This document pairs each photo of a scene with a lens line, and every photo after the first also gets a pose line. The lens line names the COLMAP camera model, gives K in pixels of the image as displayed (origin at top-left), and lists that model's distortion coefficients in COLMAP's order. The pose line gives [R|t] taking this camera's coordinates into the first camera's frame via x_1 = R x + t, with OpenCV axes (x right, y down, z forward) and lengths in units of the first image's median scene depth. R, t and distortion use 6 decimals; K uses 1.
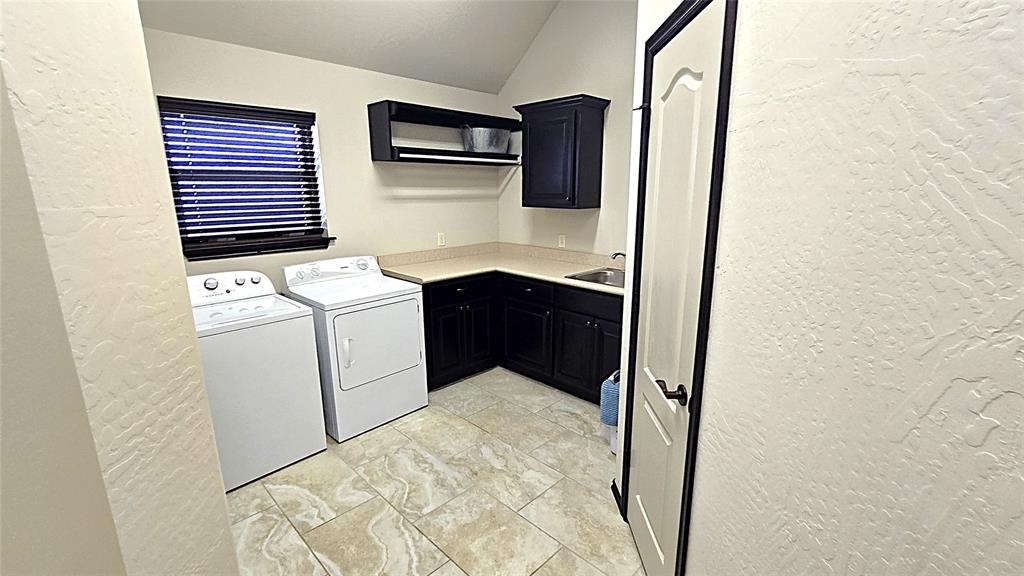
lens RADIAL K [[435.9, 0, 517.8], [0, 435.9, 285.3], [0, 0, 1]] dist [0.003932, 0.001703]
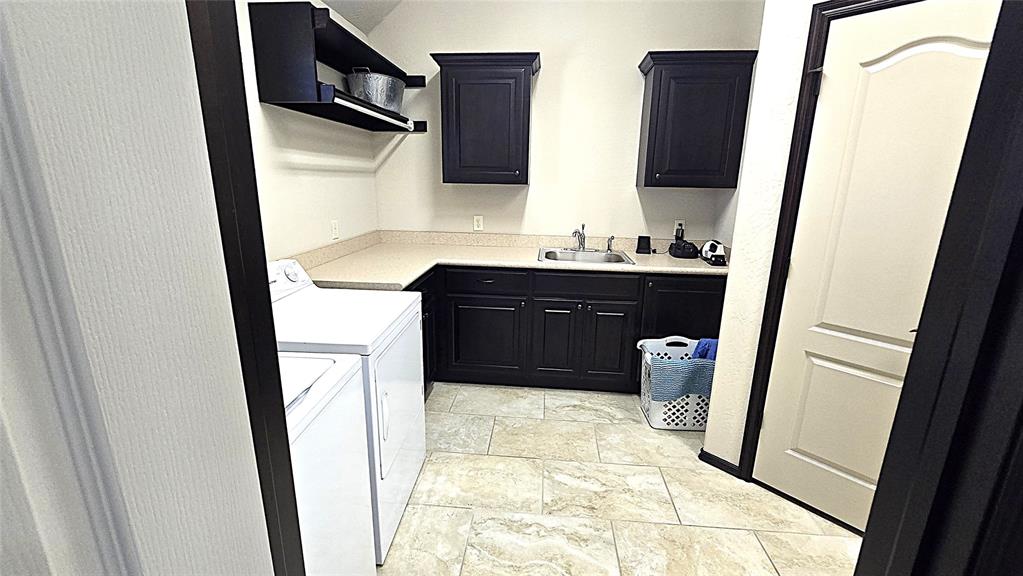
lens RADIAL K [[433.3, 0, 510.1], [0, 433.3, 287.0], [0, 0, 1]] dist [-0.000745, 0.000090]
pose [[0.779376, -0.138493, 0.611059, -0.522165], [0.117249, 0.990274, 0.074896, -0.042460], [-0.615488, 0.013274, 0.788034, 0.365098]]
